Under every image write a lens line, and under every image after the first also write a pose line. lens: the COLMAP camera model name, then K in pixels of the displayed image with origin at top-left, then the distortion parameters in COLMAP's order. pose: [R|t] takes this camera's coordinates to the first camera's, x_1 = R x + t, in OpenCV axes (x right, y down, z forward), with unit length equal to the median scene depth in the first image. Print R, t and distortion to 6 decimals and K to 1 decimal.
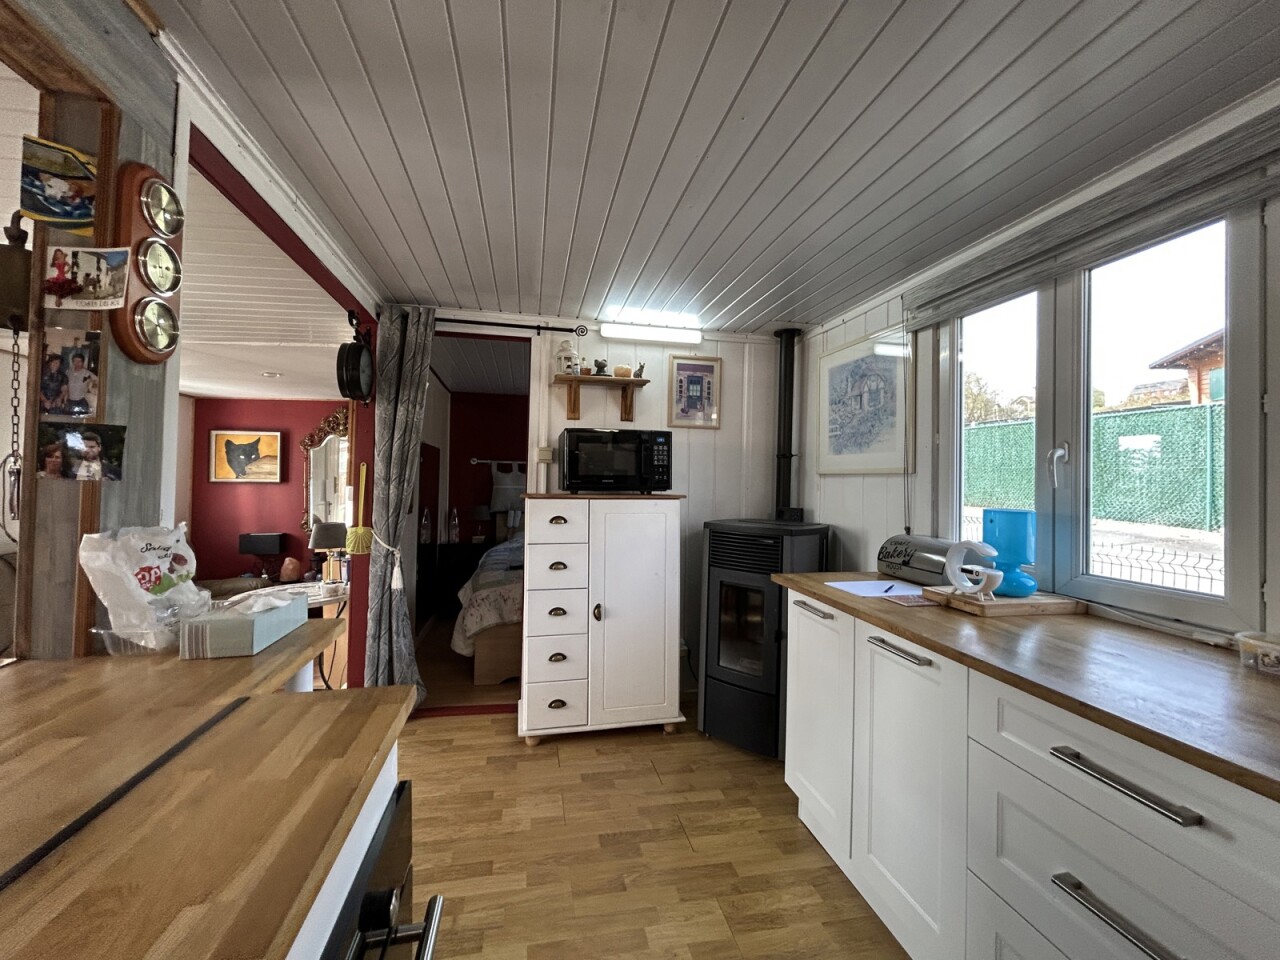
lens RADIAL K [[516.7, 0, 640.1], [0, 516.7, 483.1], [0, 0, 1]] dist [-0.001483, 0.000158]
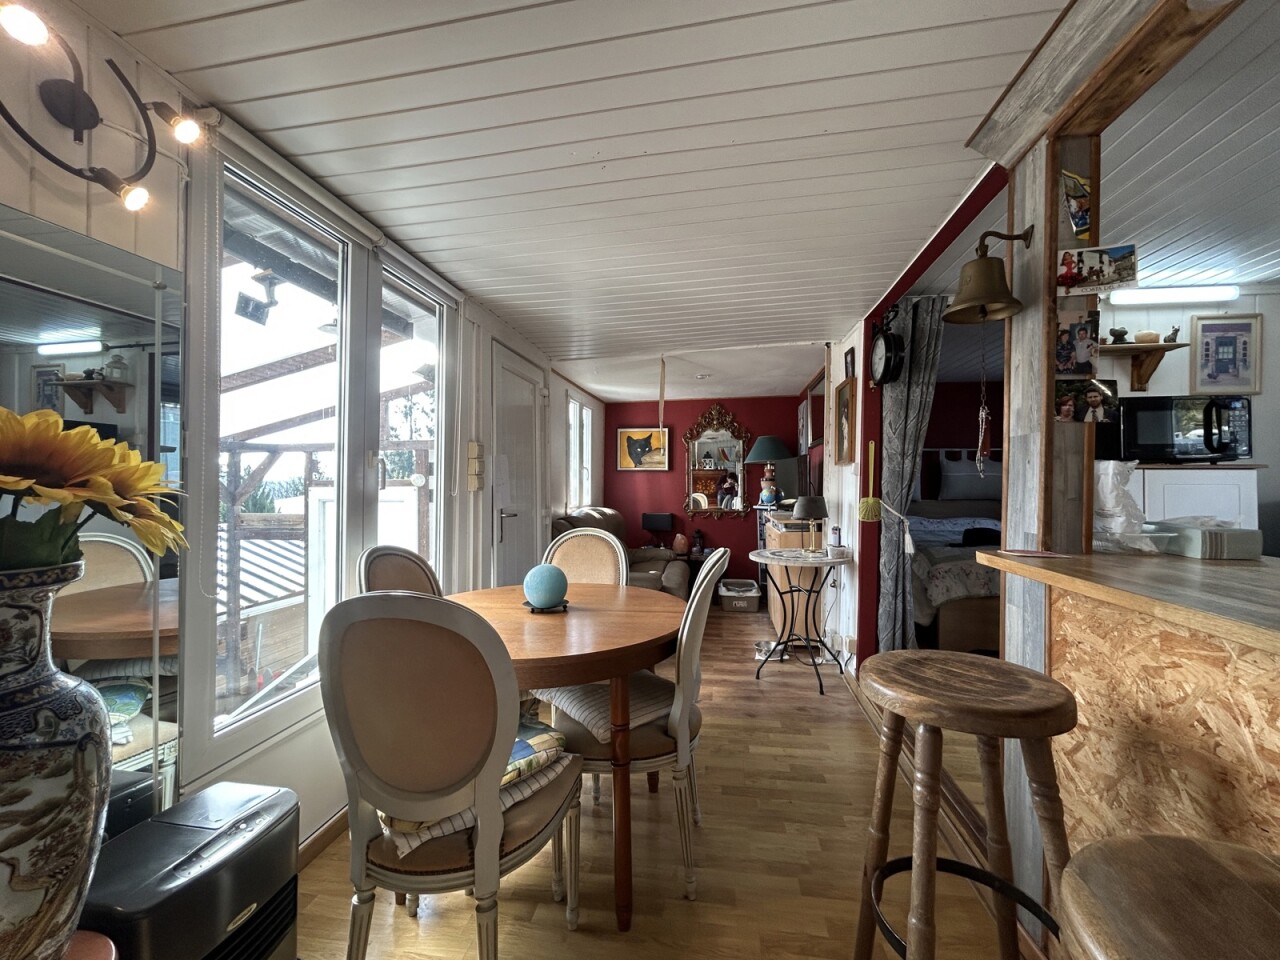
lens RADIAL K [[516.7, 0, 633.0], [0, 516.7, 482.3], [0, 0, 1]] dist [-0.001483, 0.000158]
pose [[0.931864, -0.003238, -0.362792, -0.547163], [0.001810, 0.999989, -0.004275, 0.049553], [0.362802, 0.003327, 0.931860, -0.215912]]
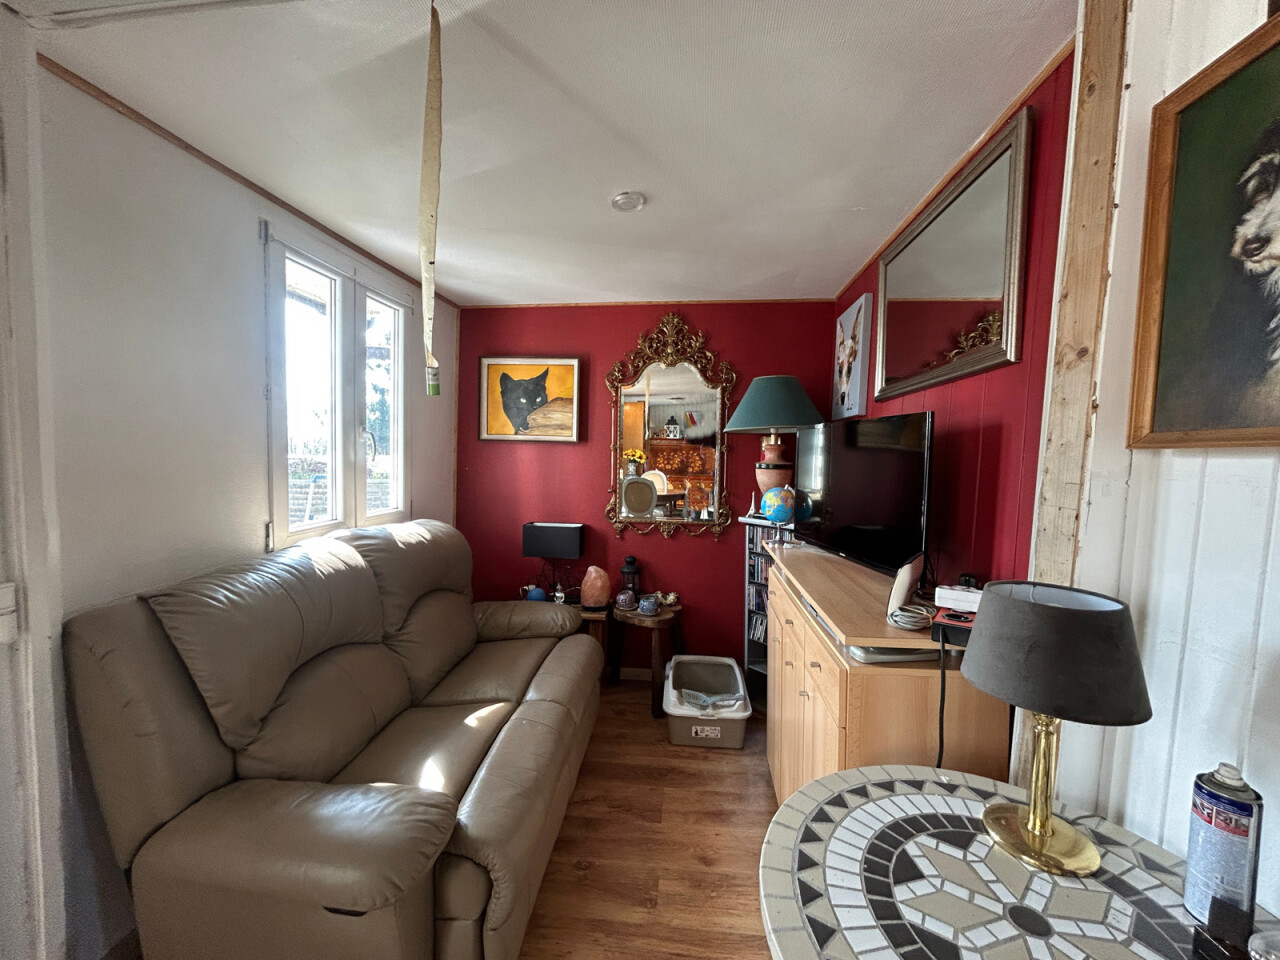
lens RADIAL K [[516.7, 0, 639.3], [0, 516.7, 486.3], [0, 0, 1]] dist [-0.001483, 0.000158]
pose [[0.954784, 0.039909, -0.294608, -0.709650], [-0.020796, 0.997487, 0.067728, 0.013149], [0.296571, -0.058539, 0.953215, 0.693241]]
